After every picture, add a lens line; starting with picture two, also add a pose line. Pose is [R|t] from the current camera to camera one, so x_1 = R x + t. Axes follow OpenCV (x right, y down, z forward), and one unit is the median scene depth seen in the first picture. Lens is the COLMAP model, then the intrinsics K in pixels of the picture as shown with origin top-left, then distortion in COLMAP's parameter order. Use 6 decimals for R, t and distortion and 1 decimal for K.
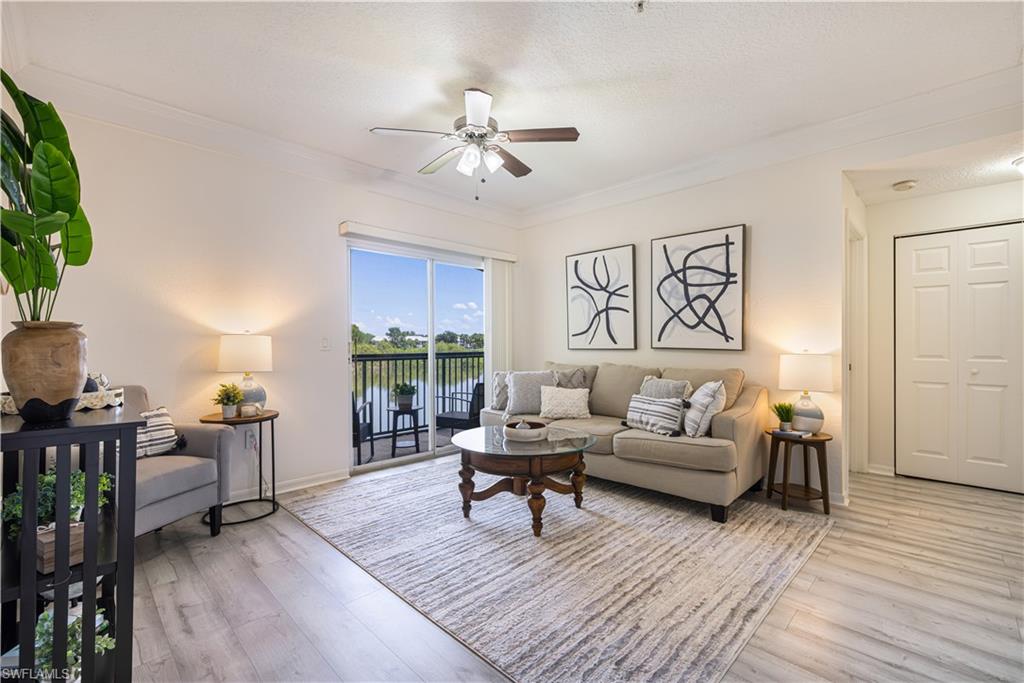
lens RADIAL K [[444.0, 0, 511.8], [0, 444.0, 345.3], [0, 0, 1]] dist [0.002633, 0.000389]
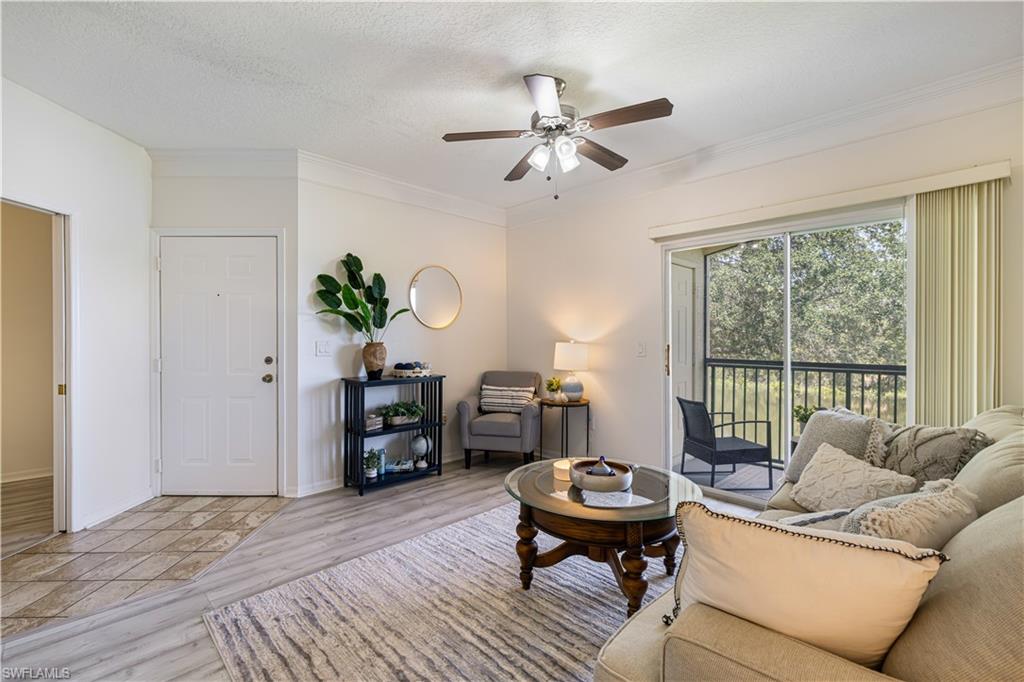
lens RADIAL K [[434.8, 0, 513.9], [0, 434.8, 341.0], [0, 0, 1]] dist [-0.000018, 0.000030]
pose [[-0.011630, -0.002021, -0.999930, 0.818356], [0.010306, 0.999945, -0.002141, -0.032710], [0.999879, -0.010330, -0.011609, 0.918334]]
